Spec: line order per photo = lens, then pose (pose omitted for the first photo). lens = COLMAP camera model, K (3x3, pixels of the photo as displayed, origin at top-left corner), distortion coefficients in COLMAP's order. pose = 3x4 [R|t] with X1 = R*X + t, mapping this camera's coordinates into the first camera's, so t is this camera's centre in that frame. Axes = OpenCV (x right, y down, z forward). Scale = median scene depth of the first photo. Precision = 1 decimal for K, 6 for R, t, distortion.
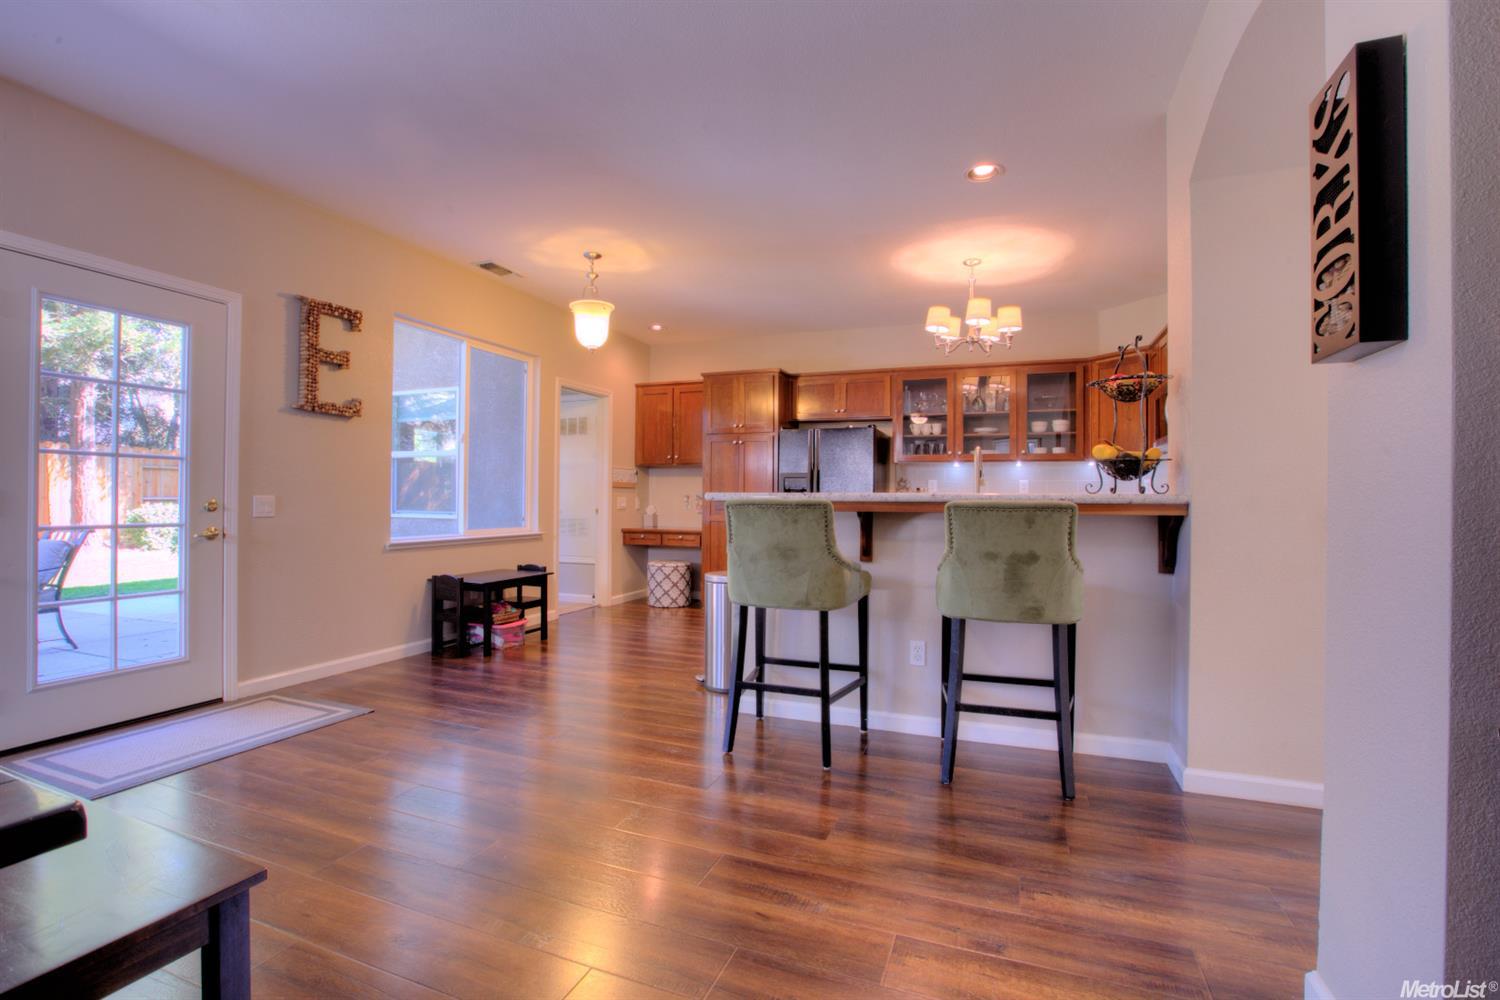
lens RADIAL K [[692.7, 0, 750.0], [0, 692.7, 500.0], [0, 0, 1]] dist [-0.059233, 0.021325]
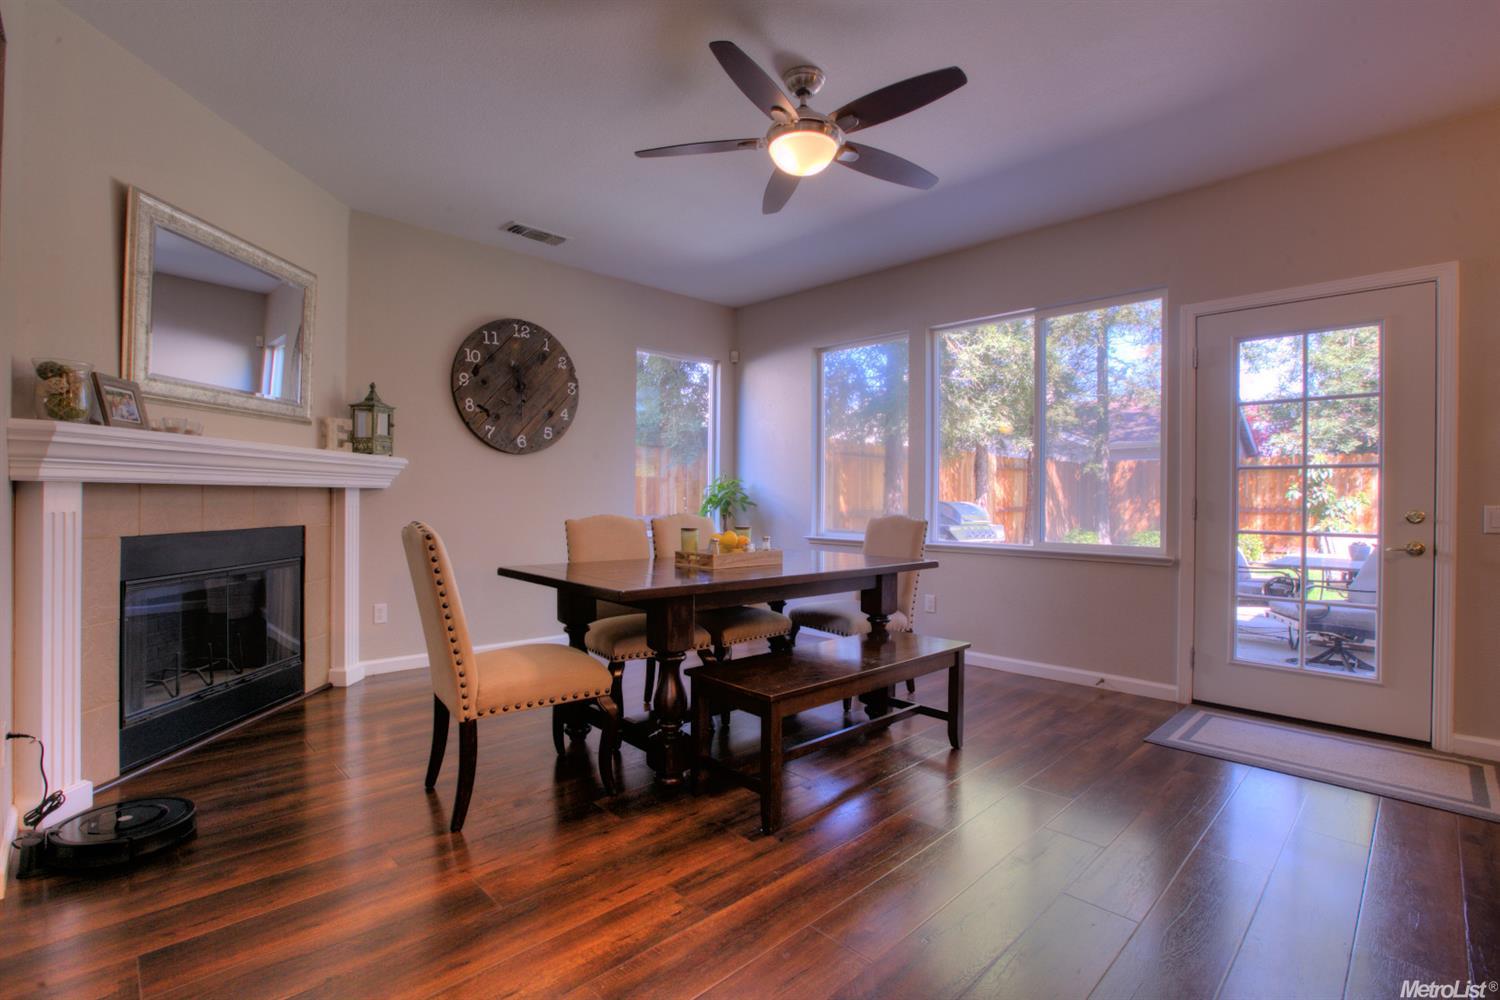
lens RADIAL K [[692.7, 0, 750.0], [0, 692.7, 500.0], [0, 0, 1]] dist [-0.059233, 0.021325]
pose [[-0.408352, -0.011102, -0.912757, 0.299029], [-0.011906, 0.999906, -0.006836, 0.002203], [0.912747, 0.008076, -0.408446, 0.483525]]
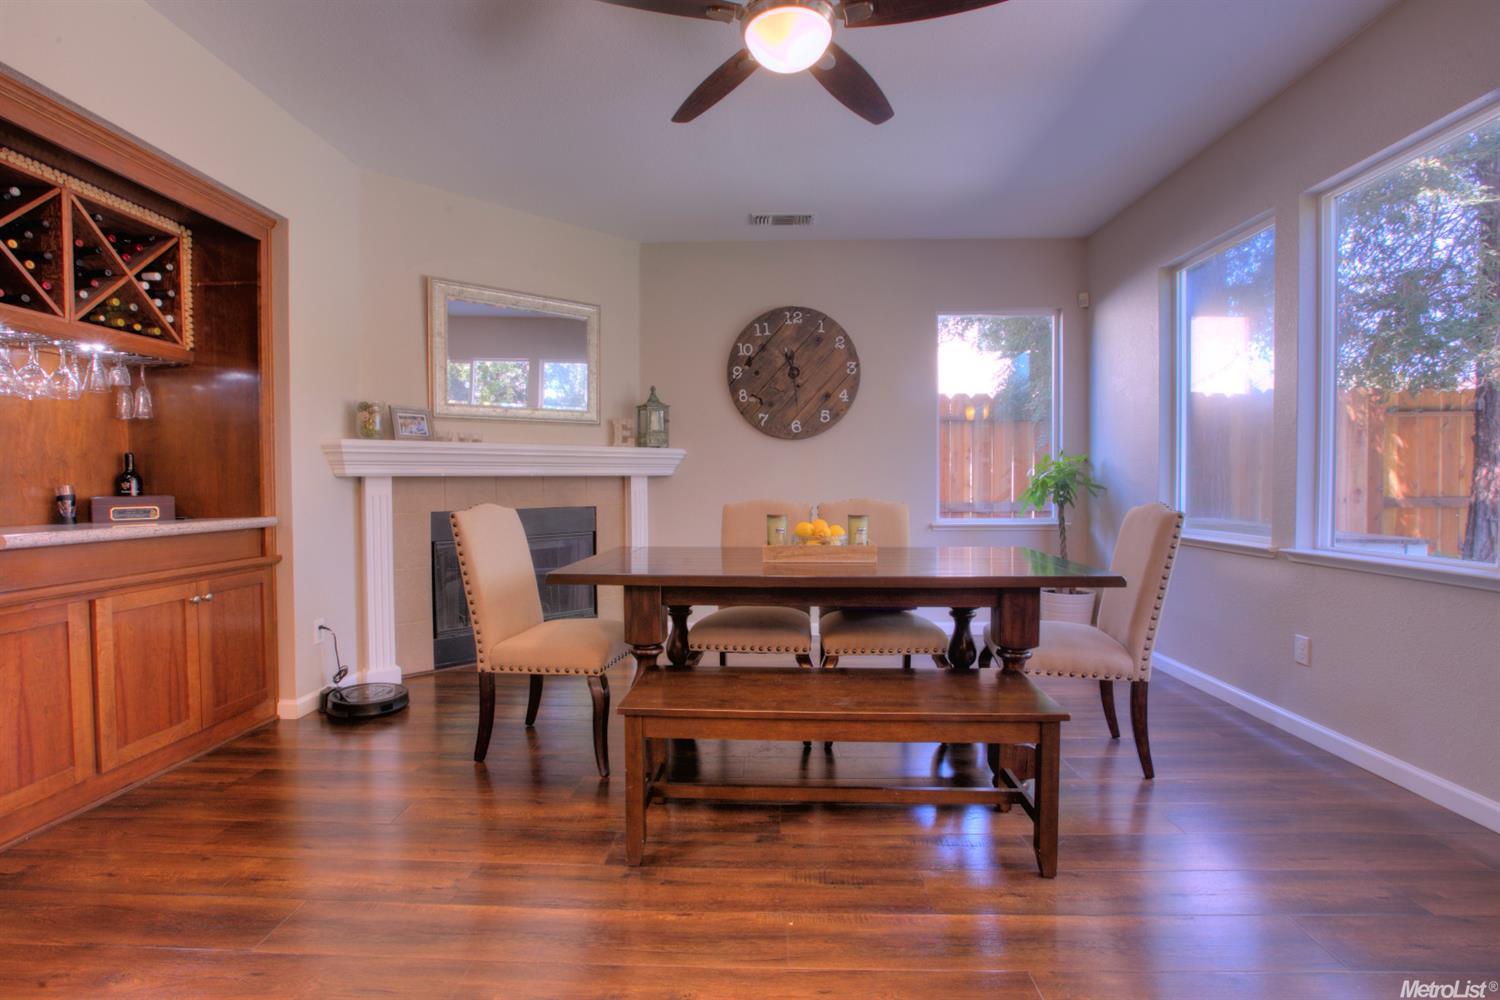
lens RADIAL K [[692.7, 0, 750.0], [0, 692.7, 500.0], [0, 0, 1]] dist [-0.059233, 0.021325]
pose [[-0.941544, 0.003638, -0.336870, -0.134116], [-0.004460, 0.999719, 0.023261, -0.001737], [0.336860, 0.023403, -0.941264, 0.751076]]
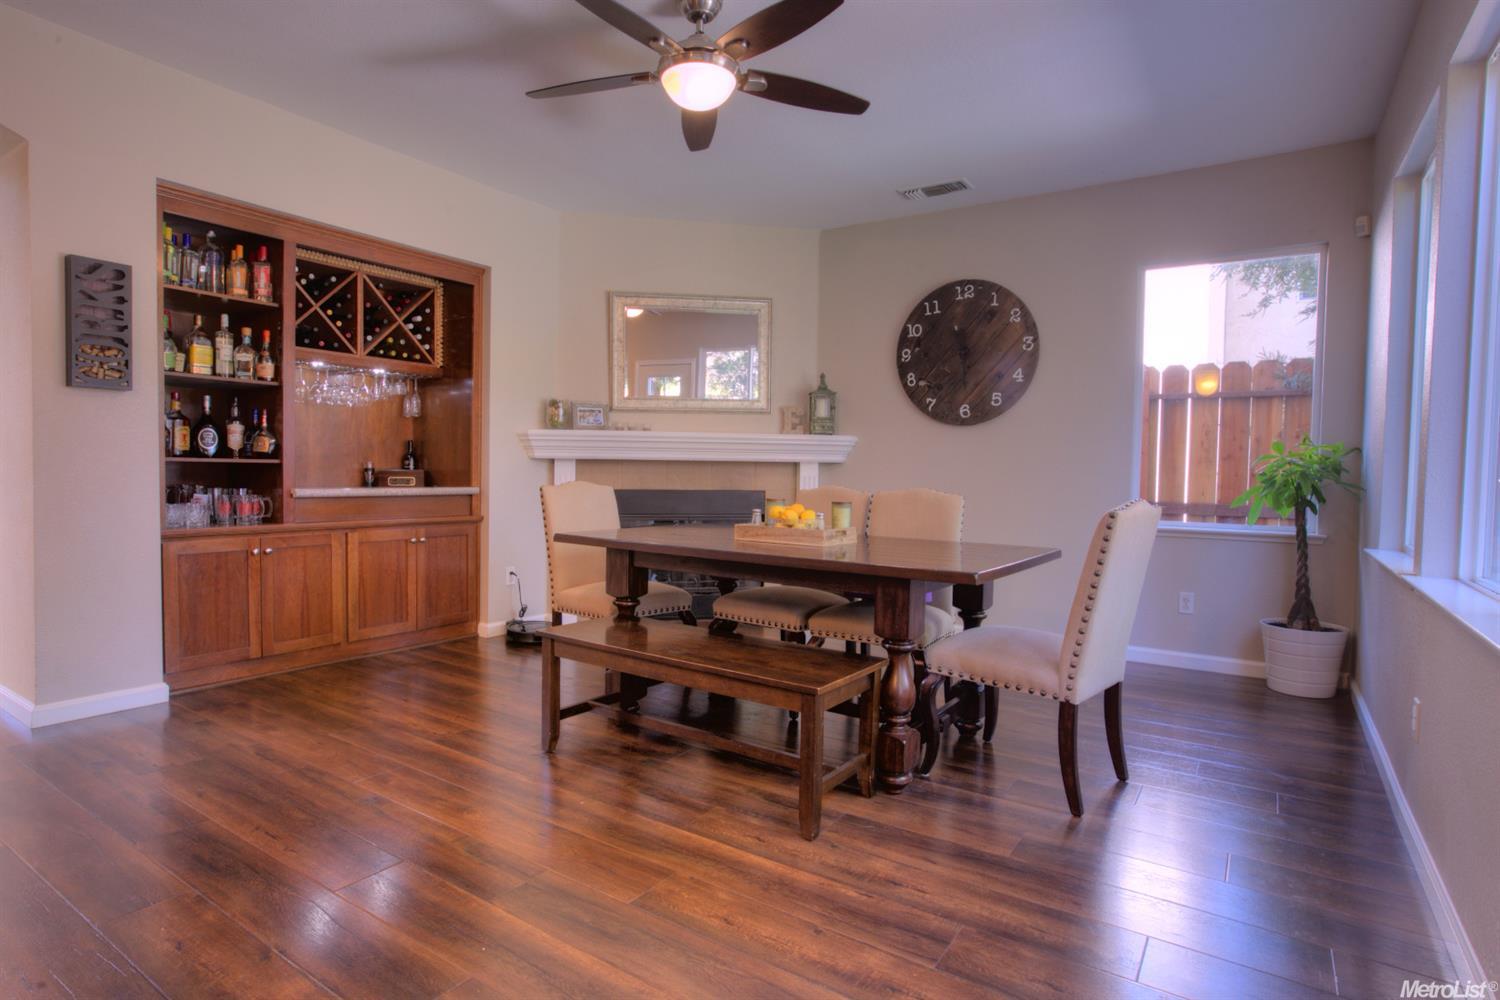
lens RADIAL K [[793.0, 0, 750.0], [0, 793.0, 500.0], [0, 0, 1]] dist [-0.038197, 0.001419]
pose [[-0.975962, -0.033782, 0.215305, -0.555924], [-0.025128, 0.998767, 0.042807, -0.005449], [-0.216485, 0.036368, -0.975608, 0.950501]]
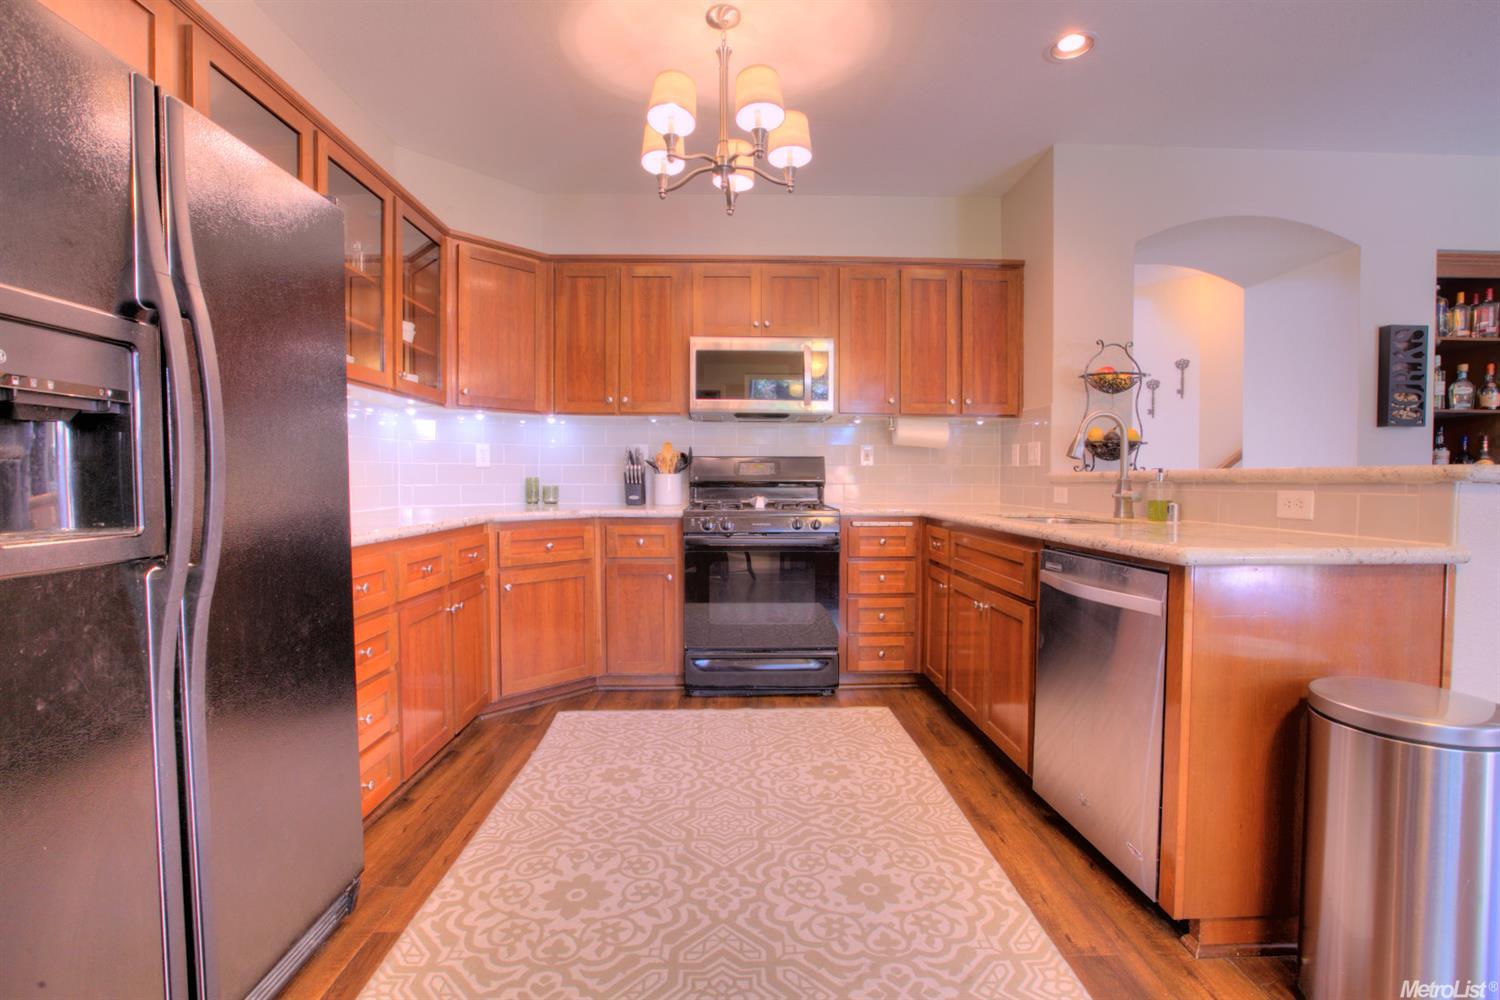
lens RADIAL K [[692.7, 0, 750.0], [0, 692.7, 500.0], [0, 0, 1]] dist [-0.059233, 0.021325]
pose [[-0.379191, -0.032438, 0.924750, -0.199875], [-0.003519, 0.999429, 0.033614, 0.000775], [-0.925312, 0.009492, -0.379088, 1.446660]]
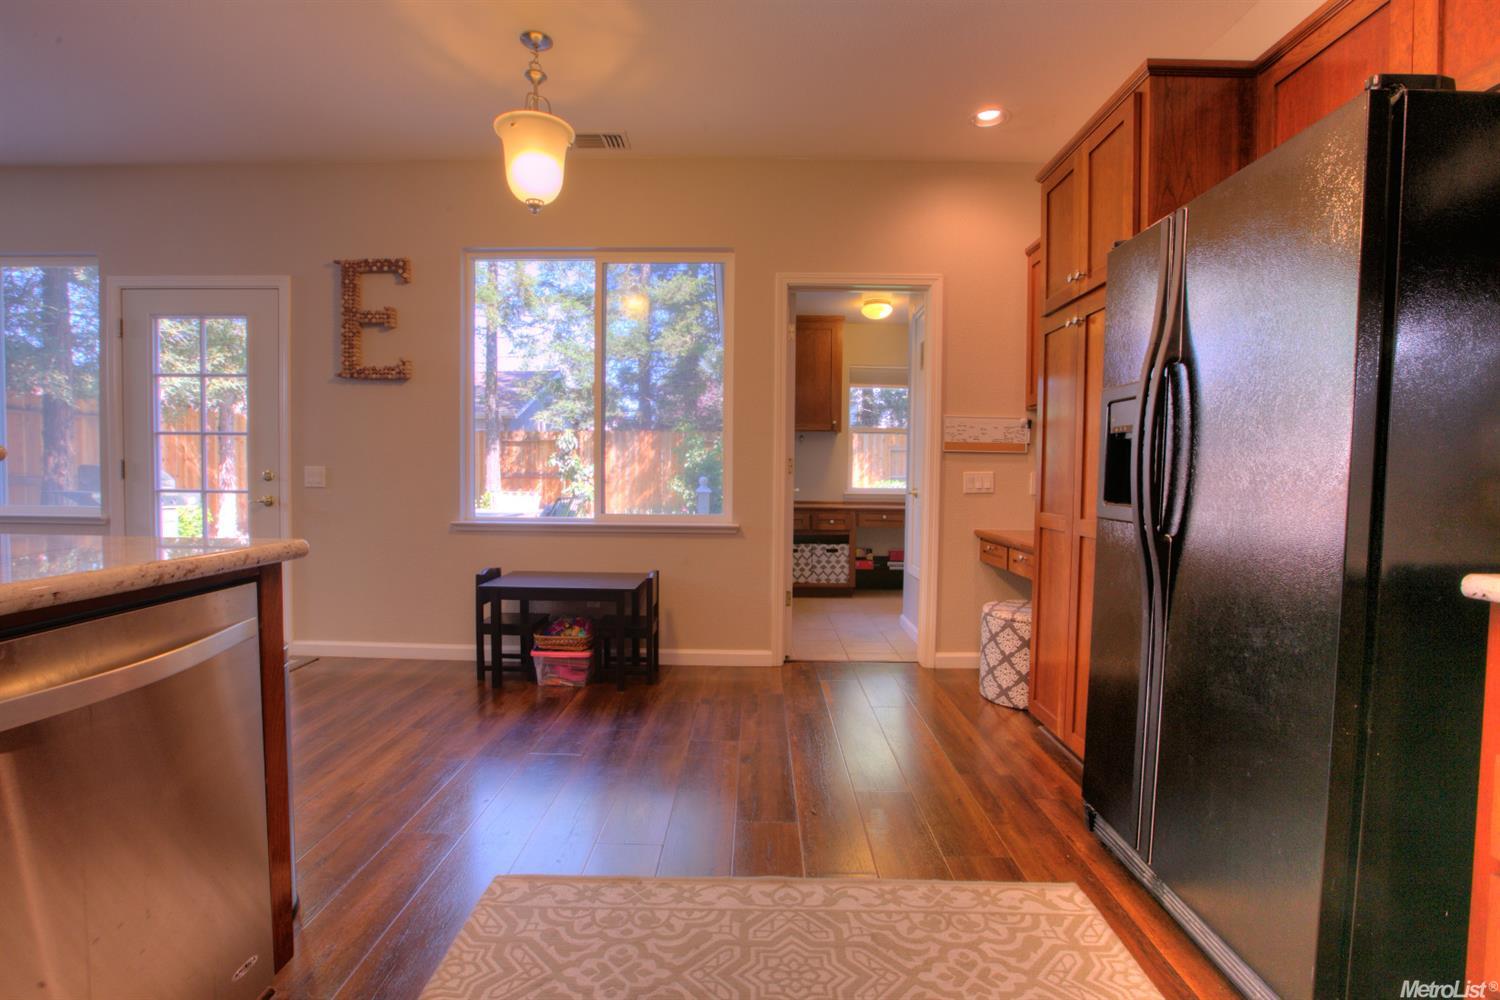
lens RADIAL K [[692.7, 0, 750.0], [0, 692.7, 500.0], [0, 0, 1]] dist [-0.059233, 0.021325]
pose [[0.350539, 0.034024, -0.935930, 0.443556], [-0.008838, 0.999416, 0.033022, 0.004004], [0.936506, -0.003304, 0.350635, 1.161618]]
